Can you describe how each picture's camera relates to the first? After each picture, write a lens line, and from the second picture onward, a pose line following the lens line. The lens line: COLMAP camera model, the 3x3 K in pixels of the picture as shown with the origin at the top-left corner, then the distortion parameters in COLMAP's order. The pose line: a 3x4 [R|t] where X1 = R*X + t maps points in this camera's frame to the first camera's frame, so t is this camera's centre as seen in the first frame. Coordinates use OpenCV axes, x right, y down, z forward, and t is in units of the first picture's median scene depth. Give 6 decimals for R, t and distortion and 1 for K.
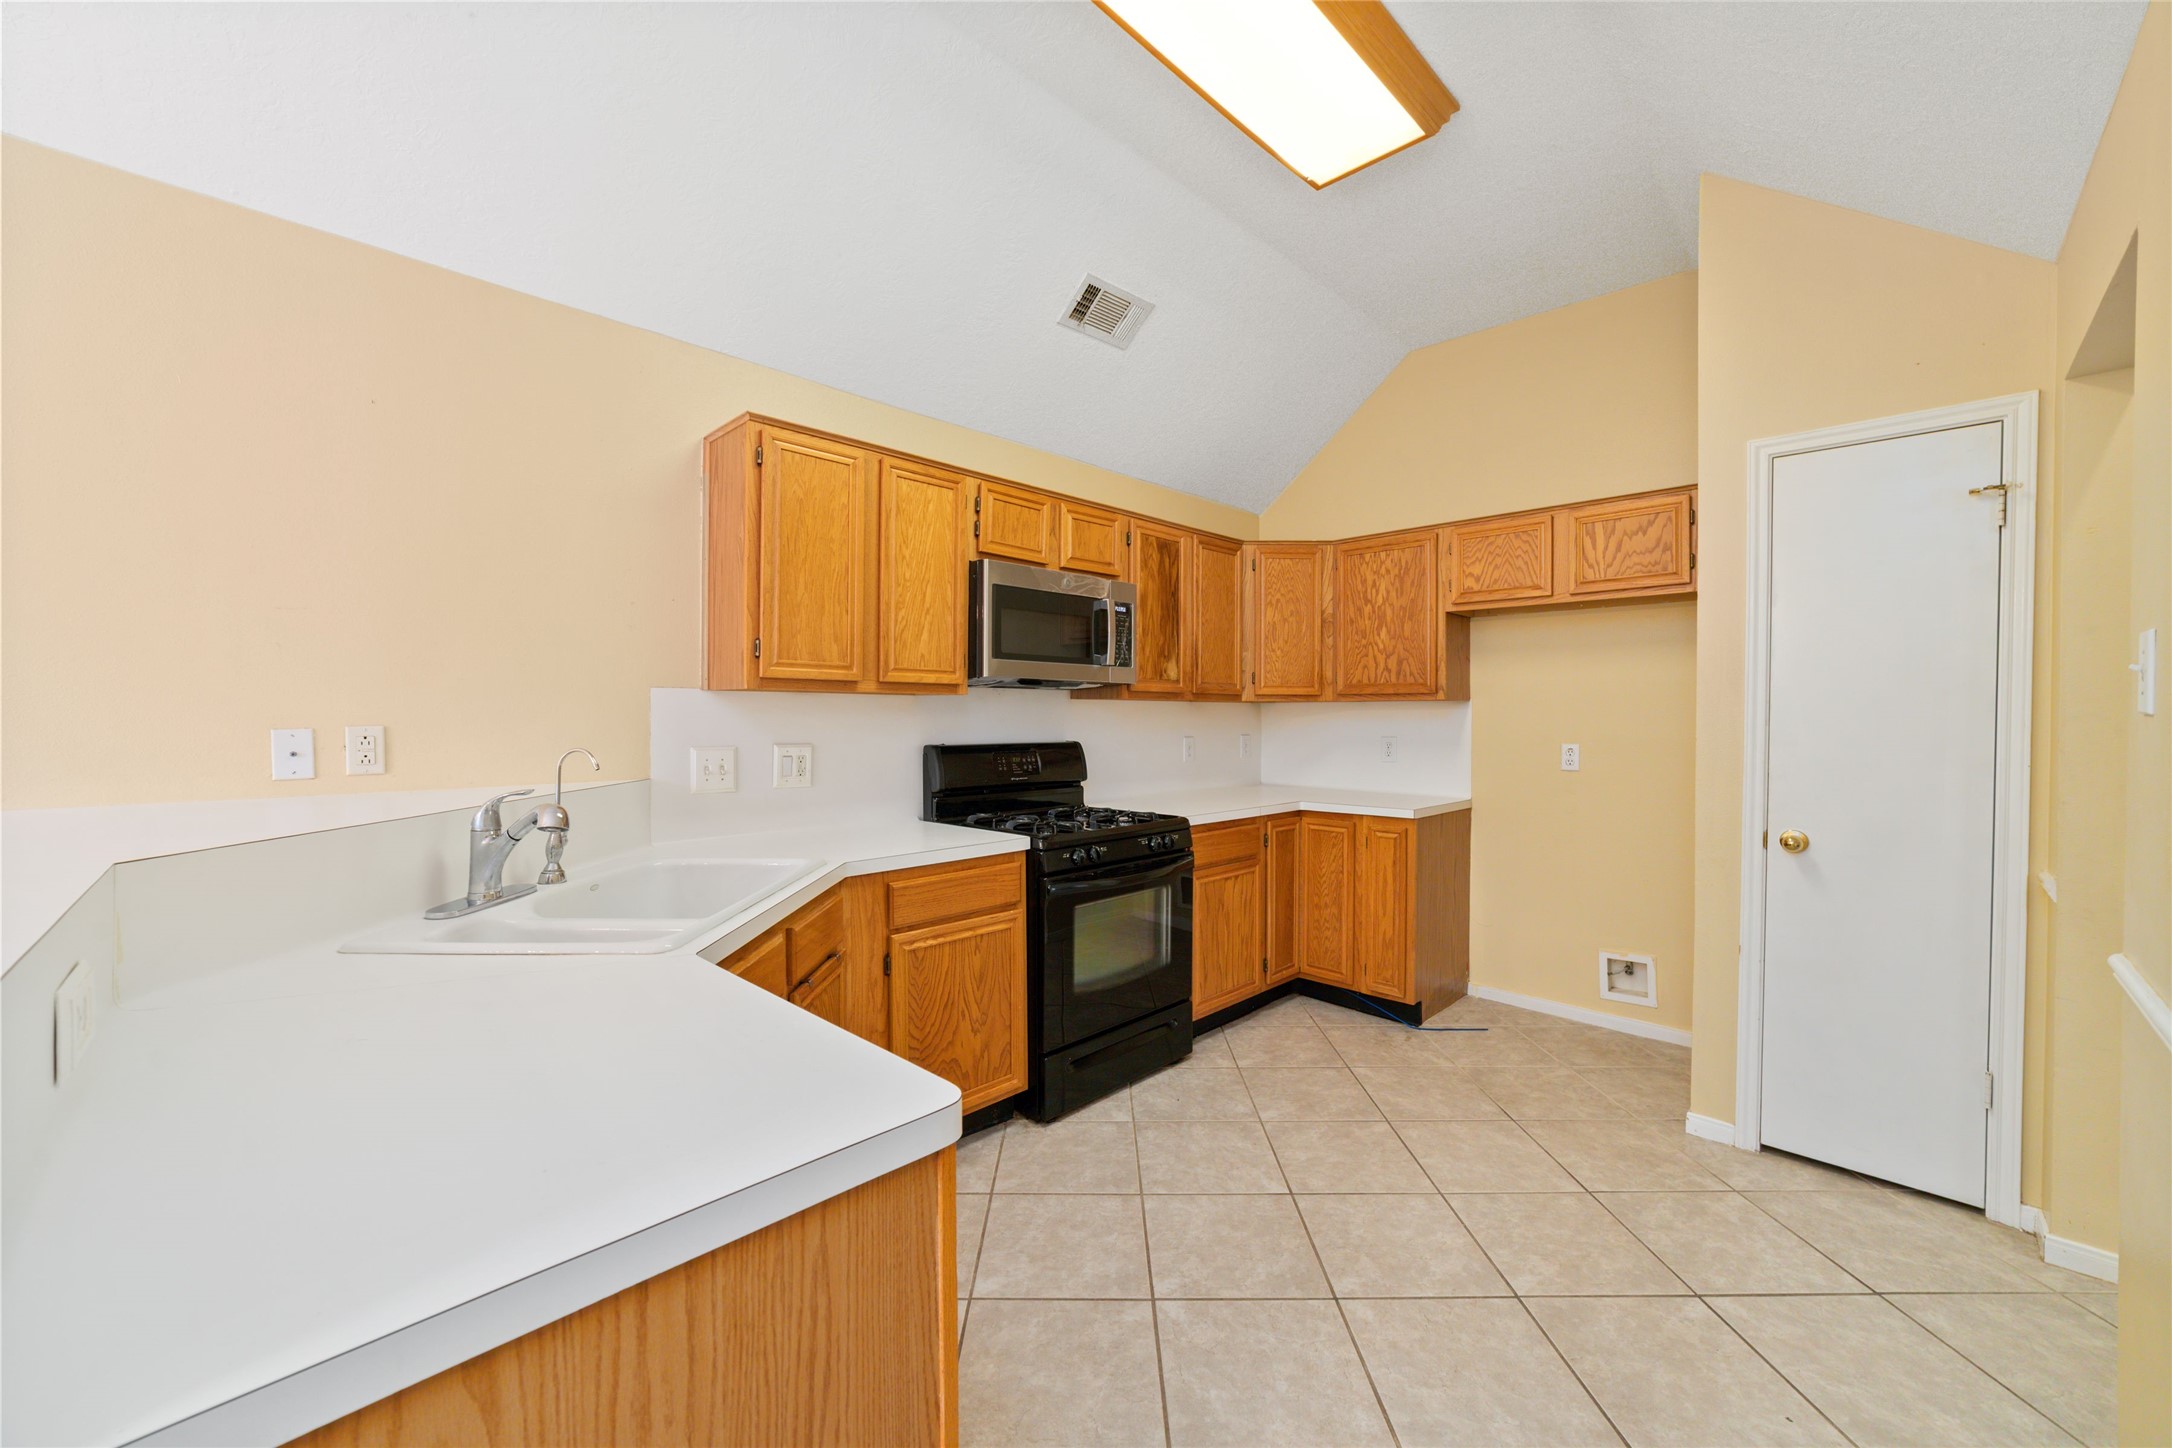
lens RADIAL K [[830.8, 0, 1090.6], [0, 830.8, 720.7], [0, 0, 1]] dist [-0.028317, 0.009683]
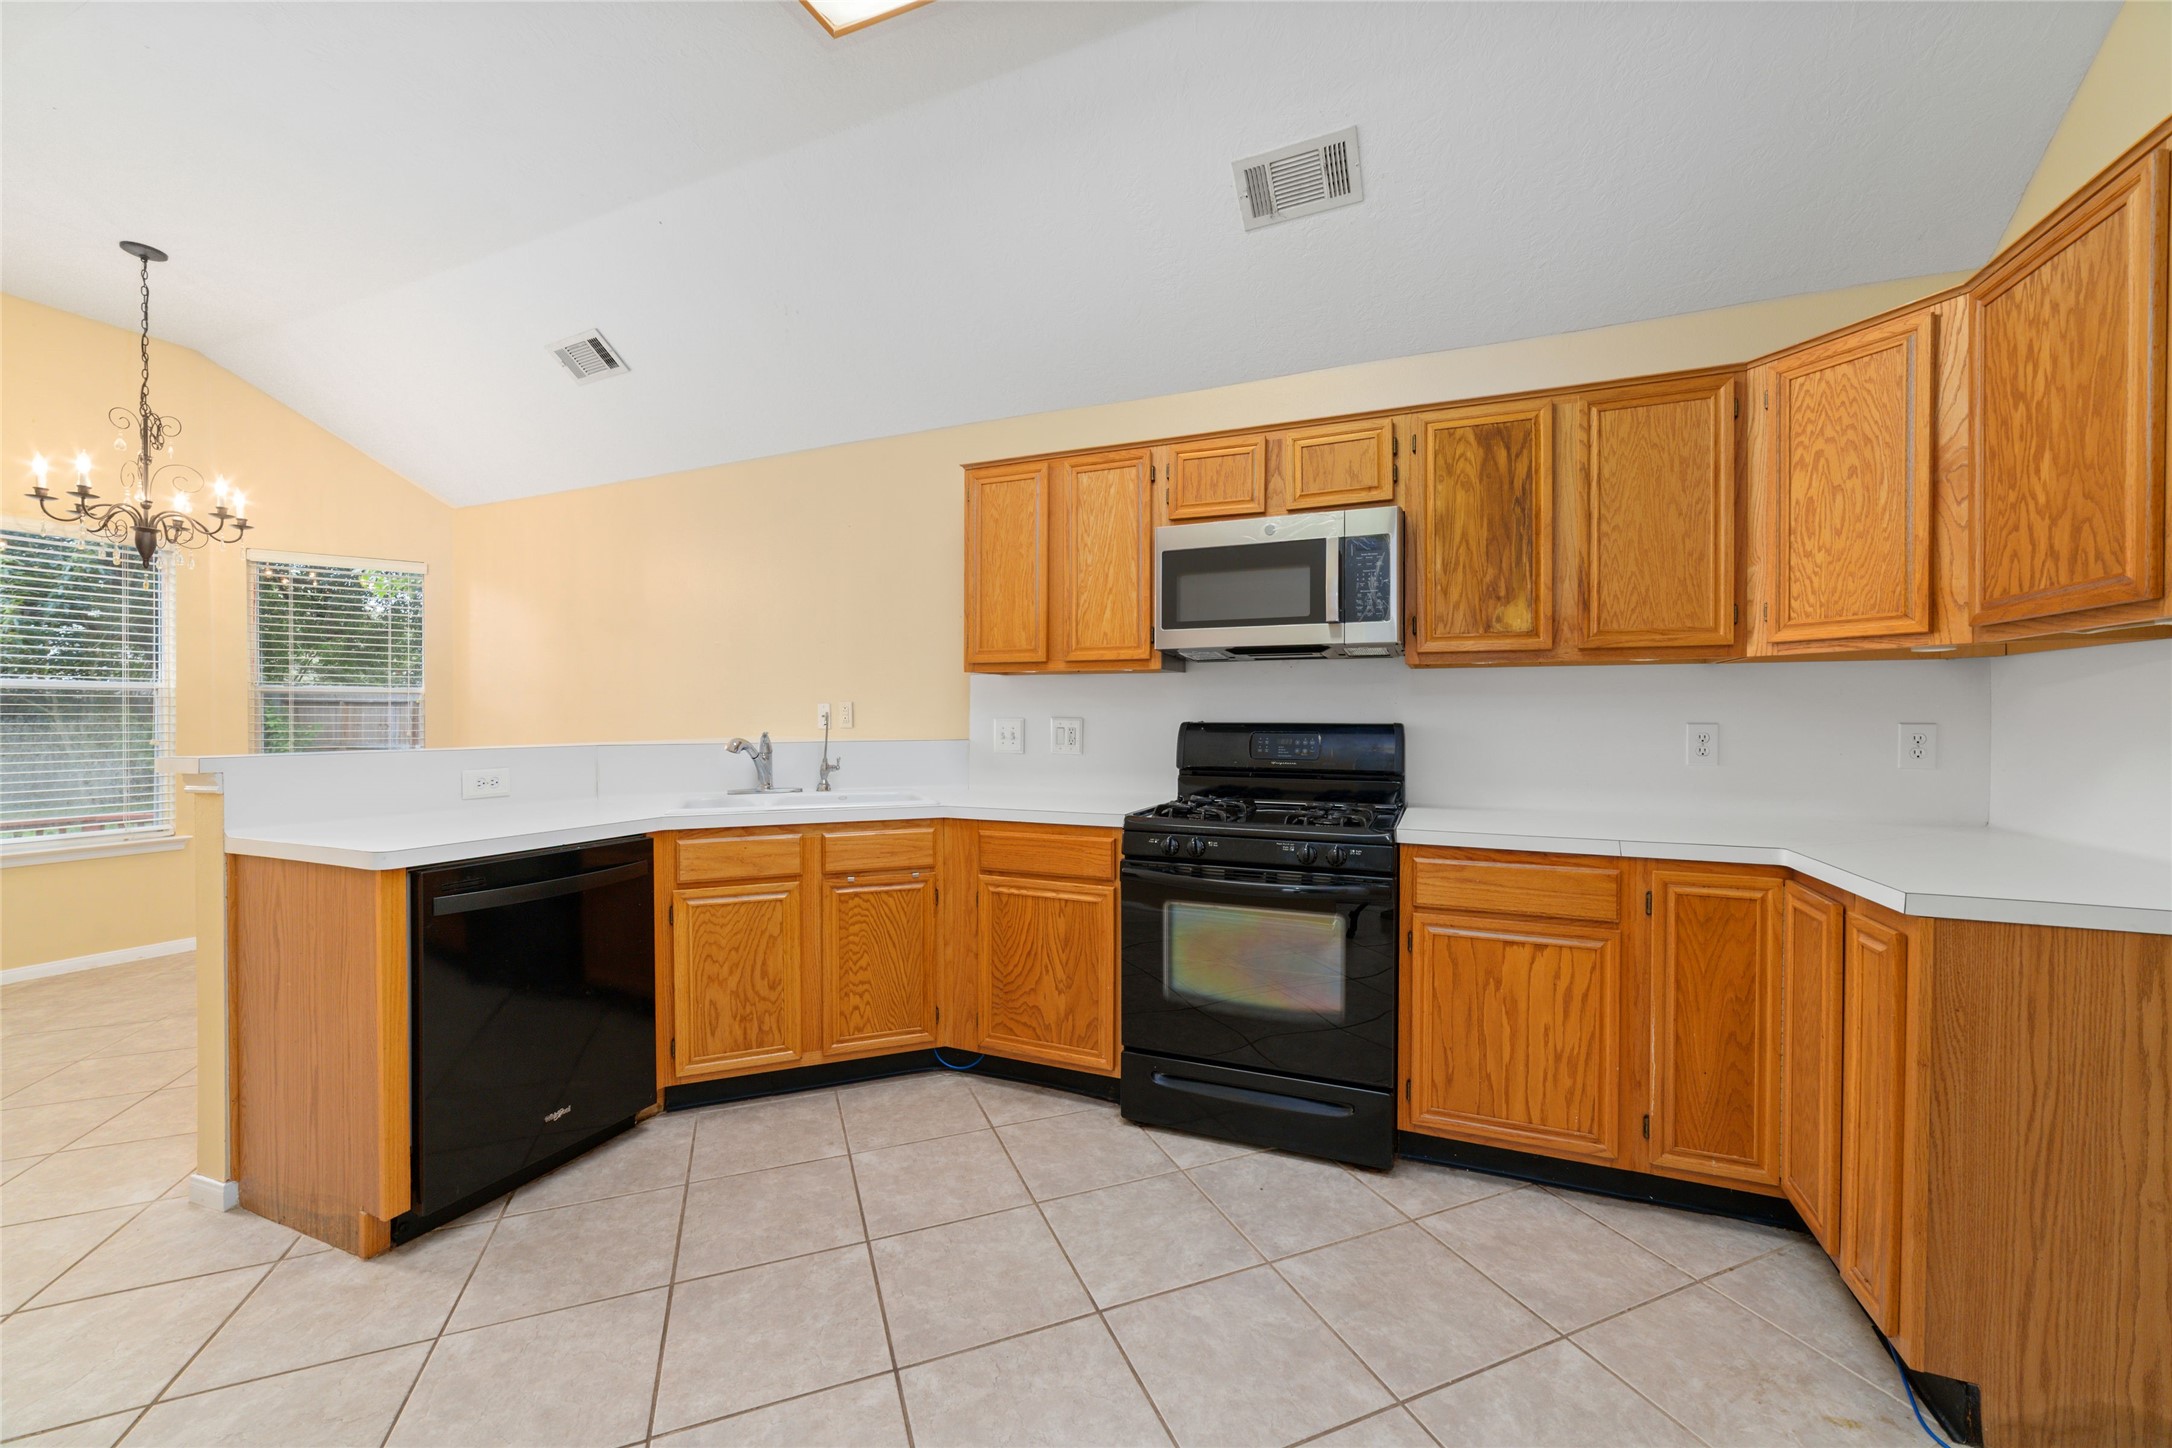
lens RADIAL K [[830.8, 0, 1090.6], [0, 830.8, 720.7], [0, 0, 1]] dist [-0.028317, 0.009683]
pose [[0.372977, 0.005023, -0.927827, 0.766719], [-0.006549, 0.999975, 0.002781, 0.029085], [0.927818, 0.005039, 0.373000, 0.585961]]
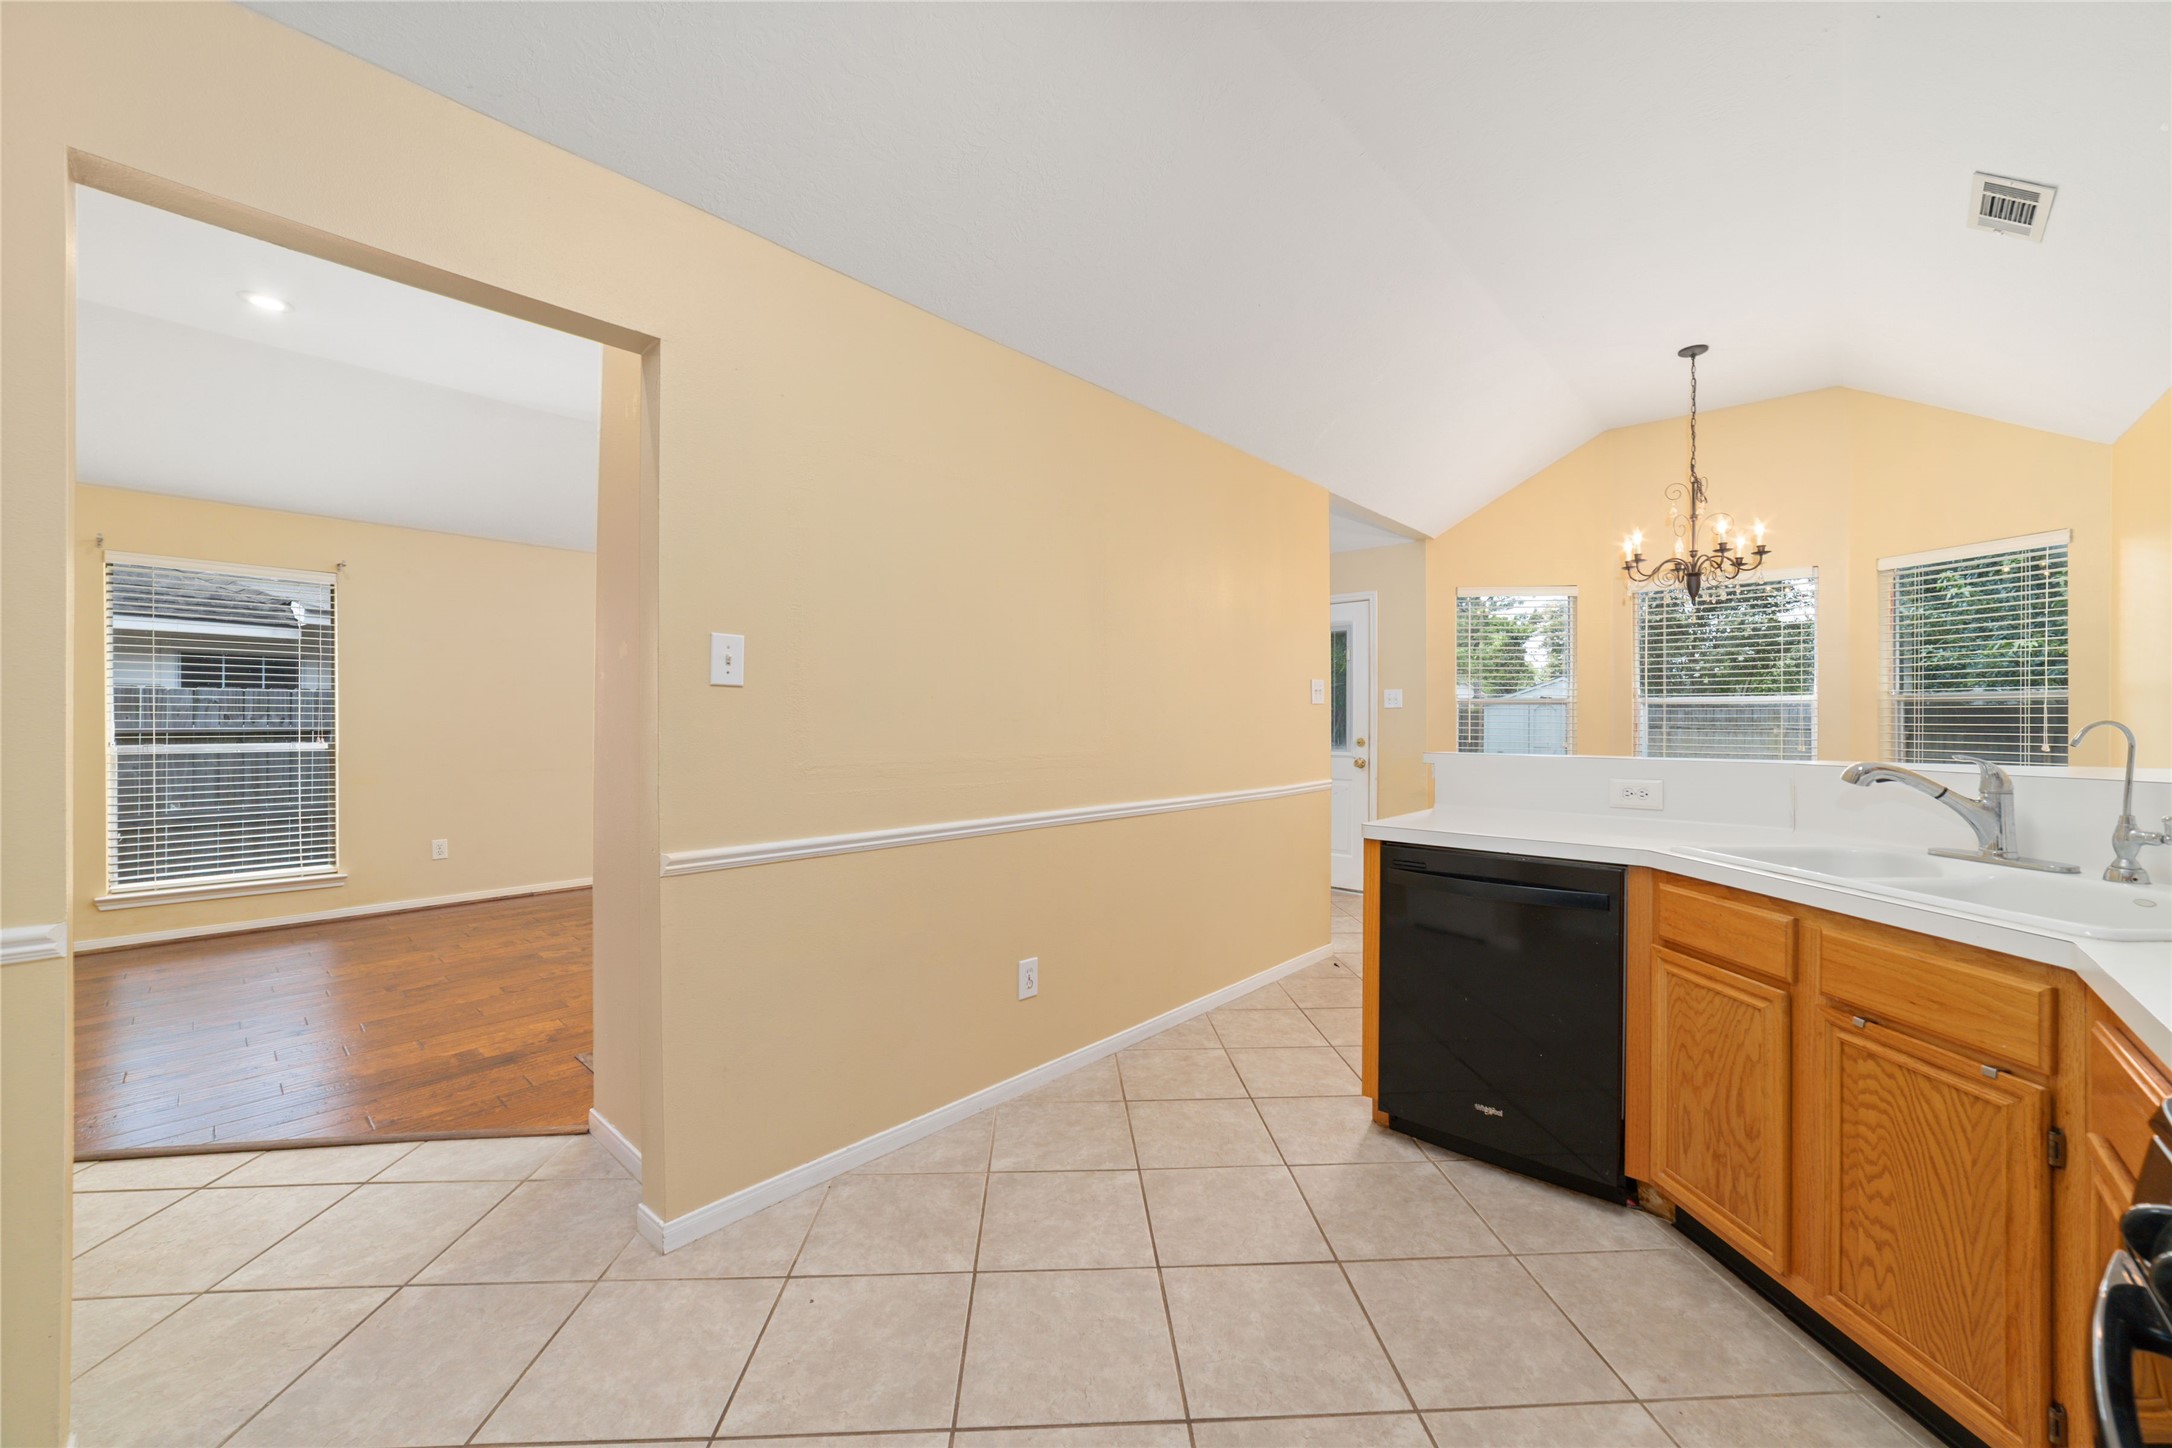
lens RADIAL K [[830.8, 0, 1090.6], [0, 830.8, 720.7], [0, 0, 1]] dist [-0.028317, 0.009683]
pose [[-0.998836, -0.004239, -0.048047, 0.291584], [-0.004561, 0.999968, 0.006593, 0.021686], [0.048017, 0.006804, -0.998823, 1.191404]]
